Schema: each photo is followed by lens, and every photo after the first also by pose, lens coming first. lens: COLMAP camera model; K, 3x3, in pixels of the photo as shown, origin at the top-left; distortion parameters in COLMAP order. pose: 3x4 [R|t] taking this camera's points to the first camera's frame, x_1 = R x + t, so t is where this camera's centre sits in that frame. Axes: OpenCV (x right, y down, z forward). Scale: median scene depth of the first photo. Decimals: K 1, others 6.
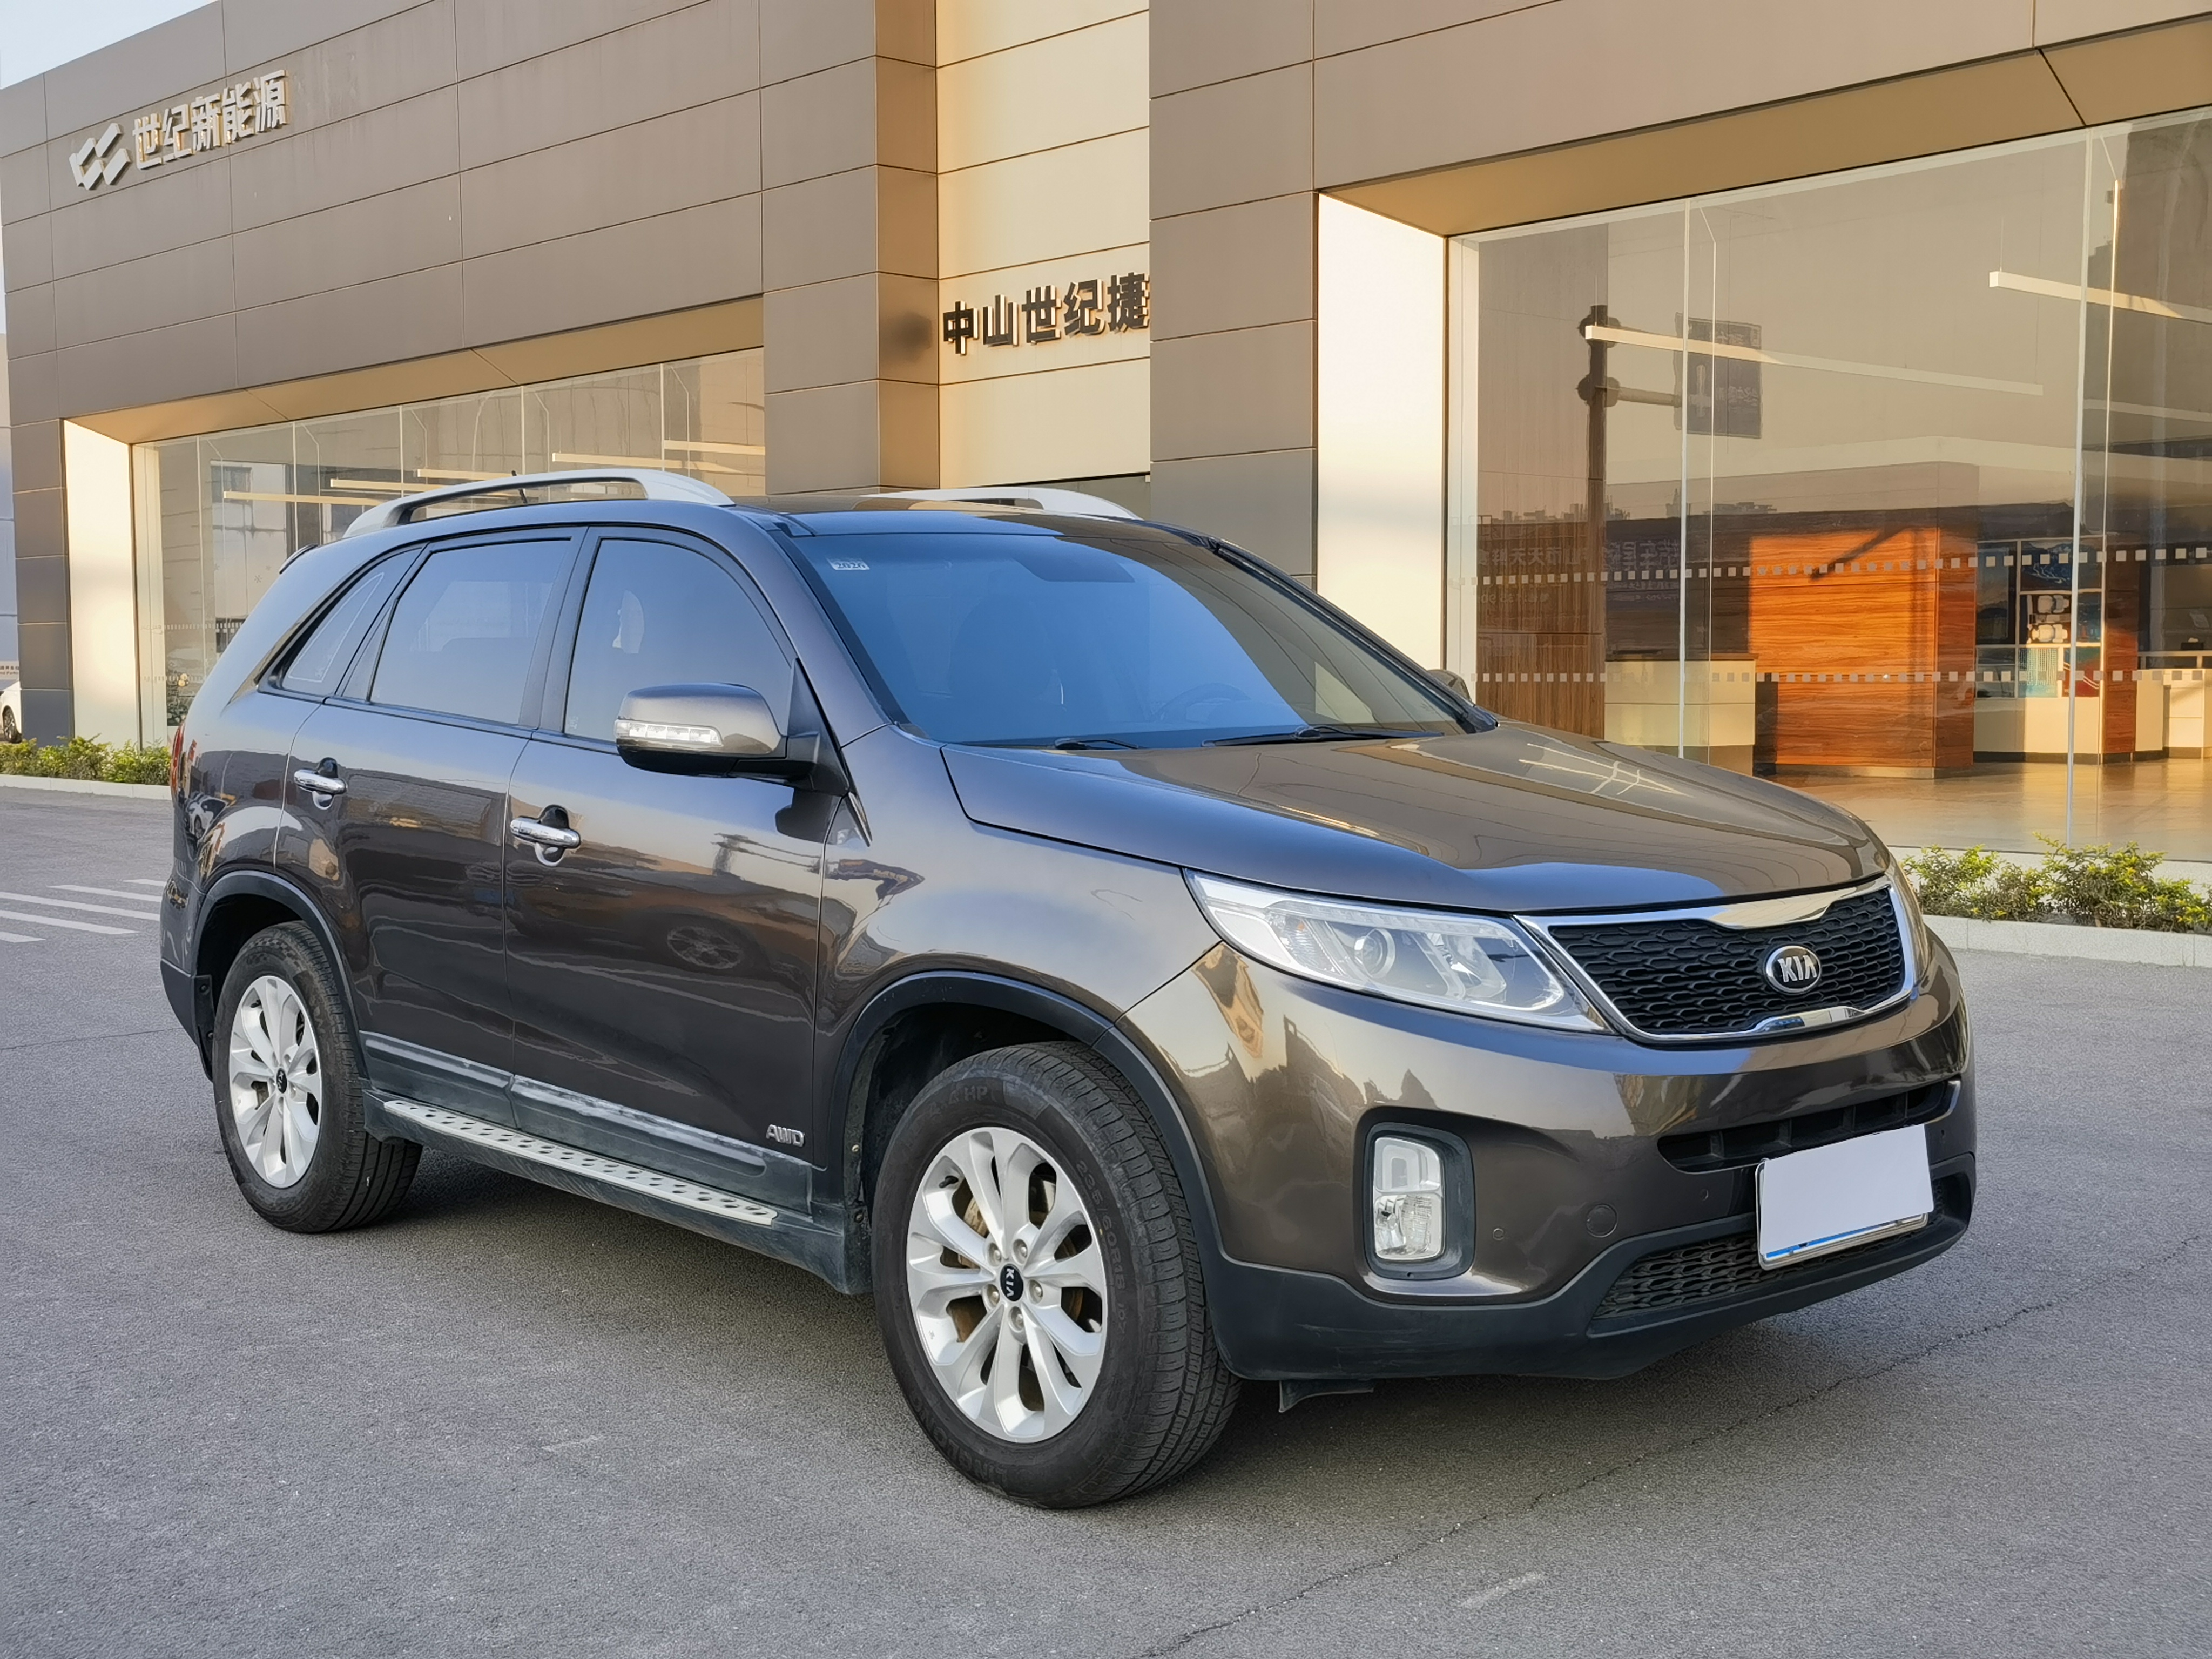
lens RADIAL K [[2596.3, 0, 1106.0], [0, 2596.3, 829.5], [0, 0, 1]] dist [0.017509, 0.294296]
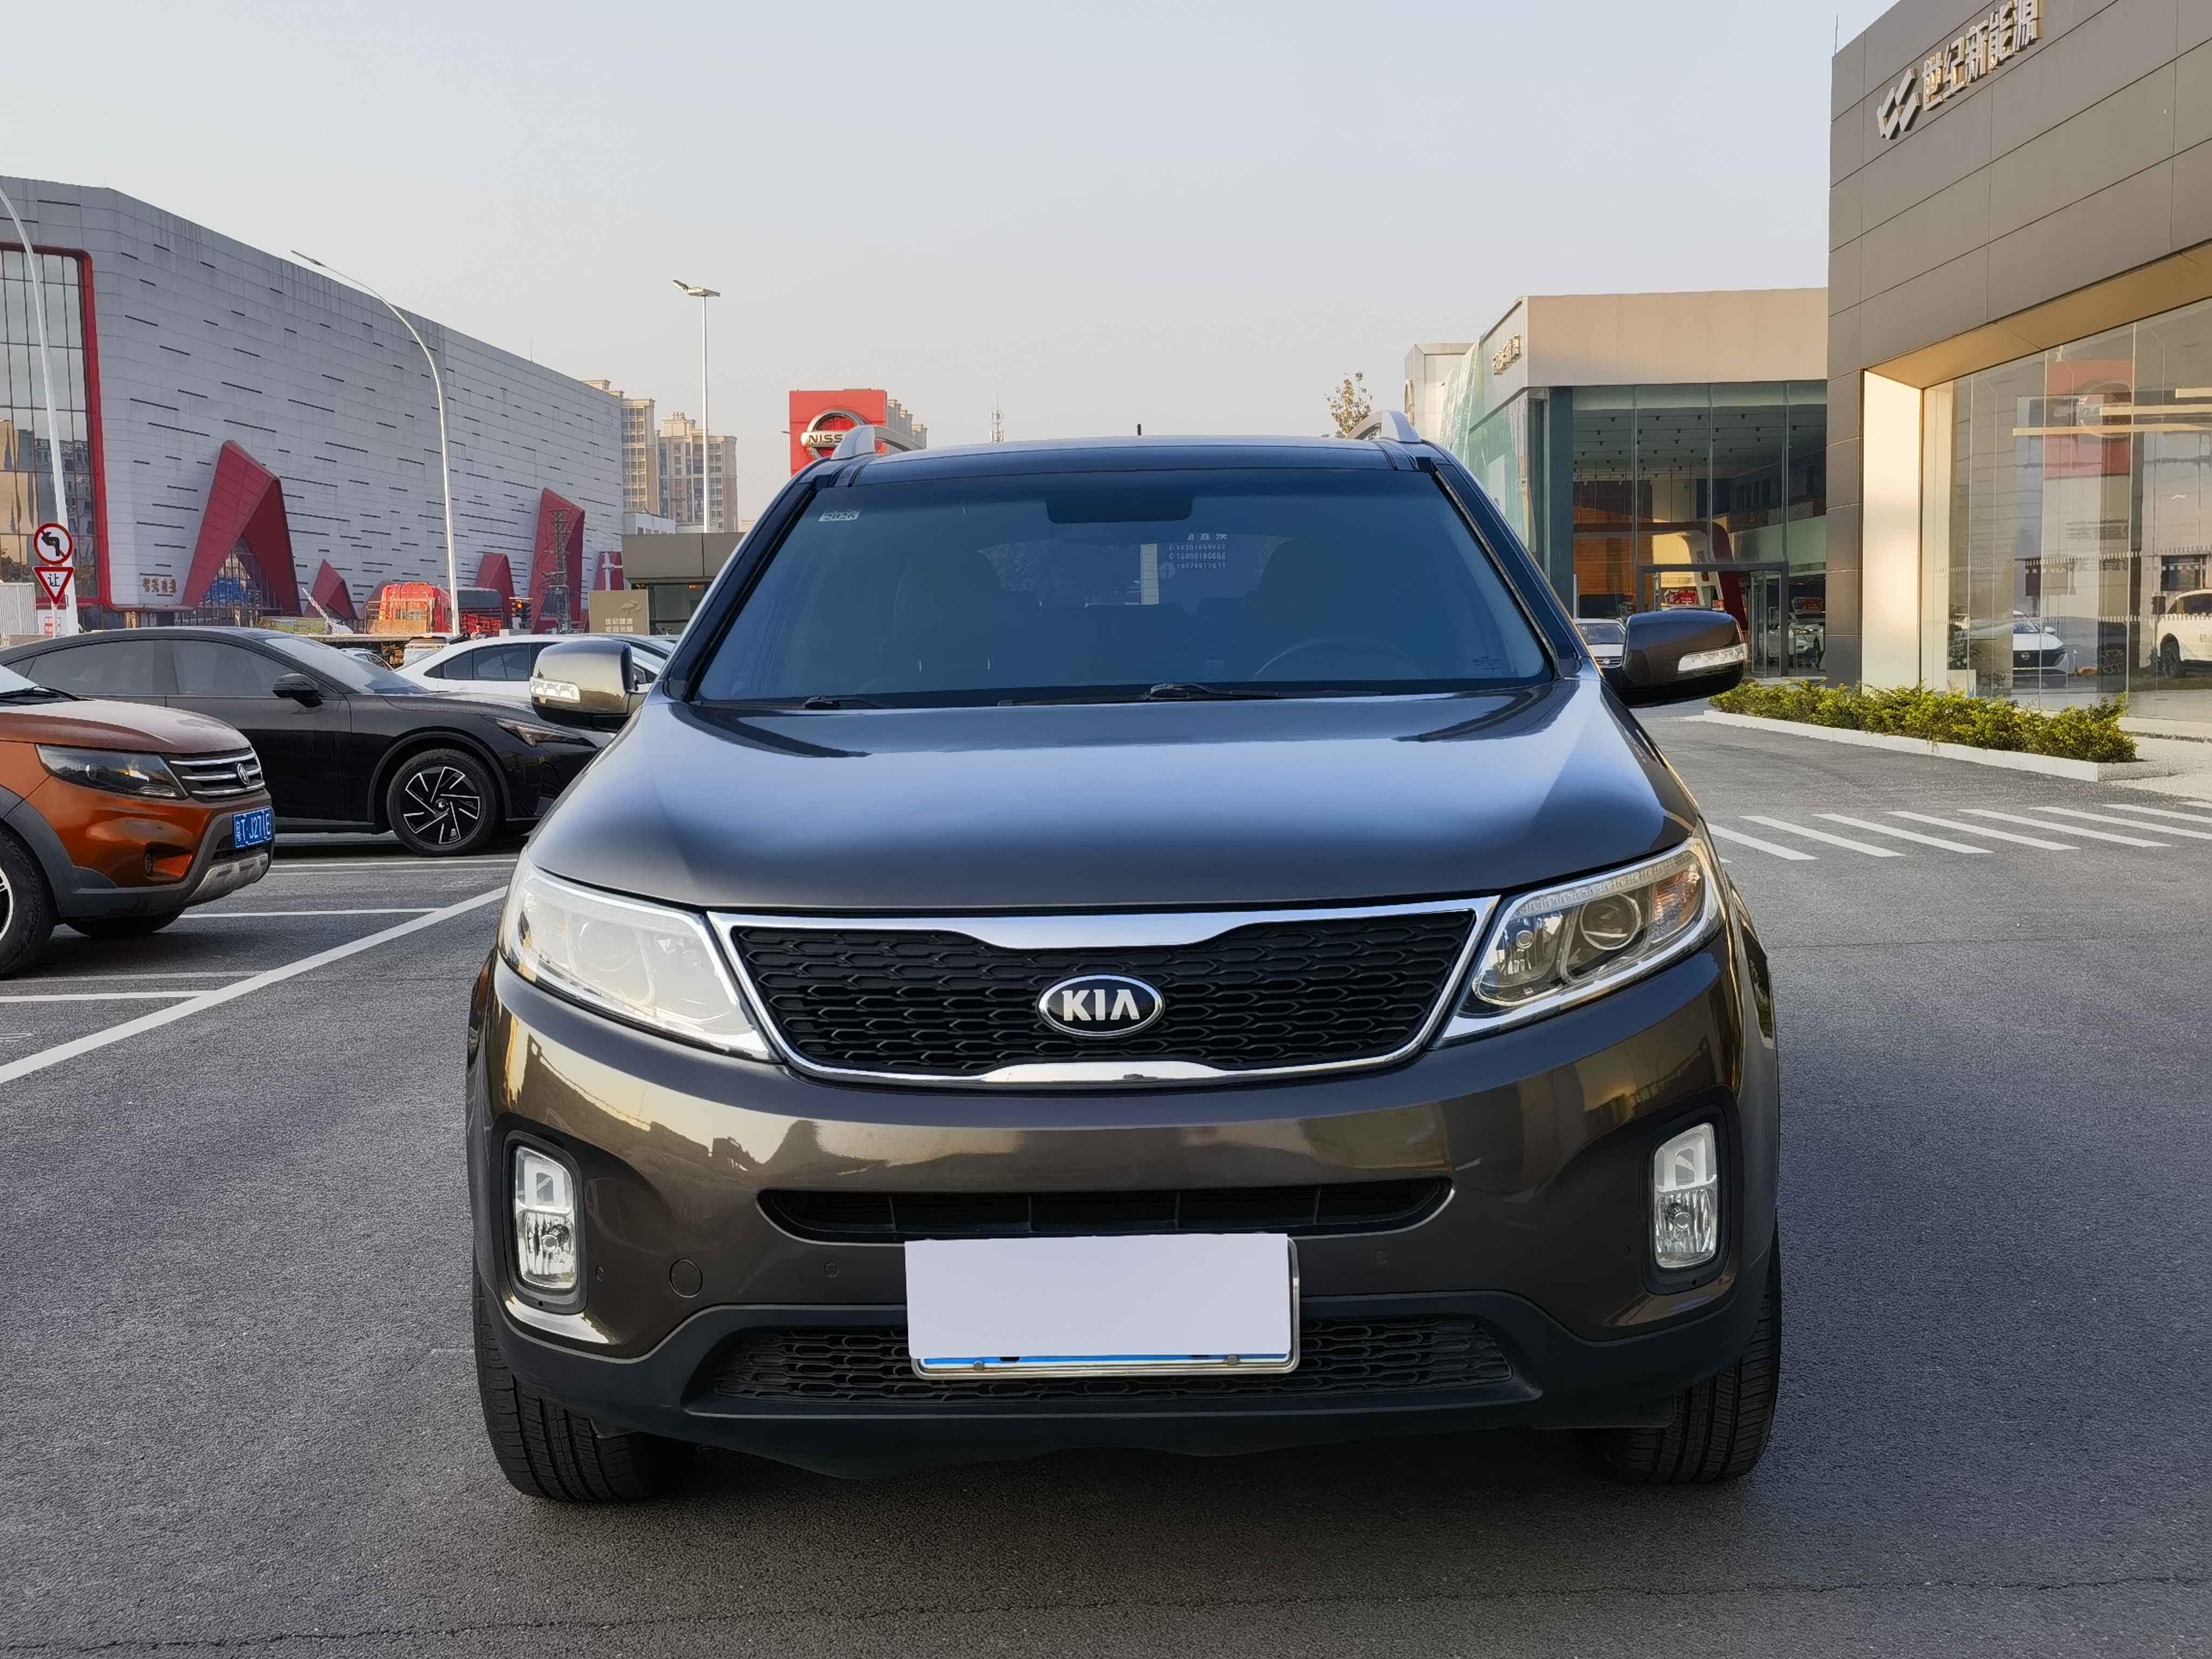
lens RADIAL K [[2598.6, 0, 1106.0], [0, 2598.6, 829.5], [0, 0, 1]] dist [0.094194, 0.002391]
pose [[0.723533, 0.041825, -0.689021, 0.508907], [-0.026557, 0.999110, 0.032760, -0.015485], [0.689779, -0.005404, 0.724000, 0.282716]]
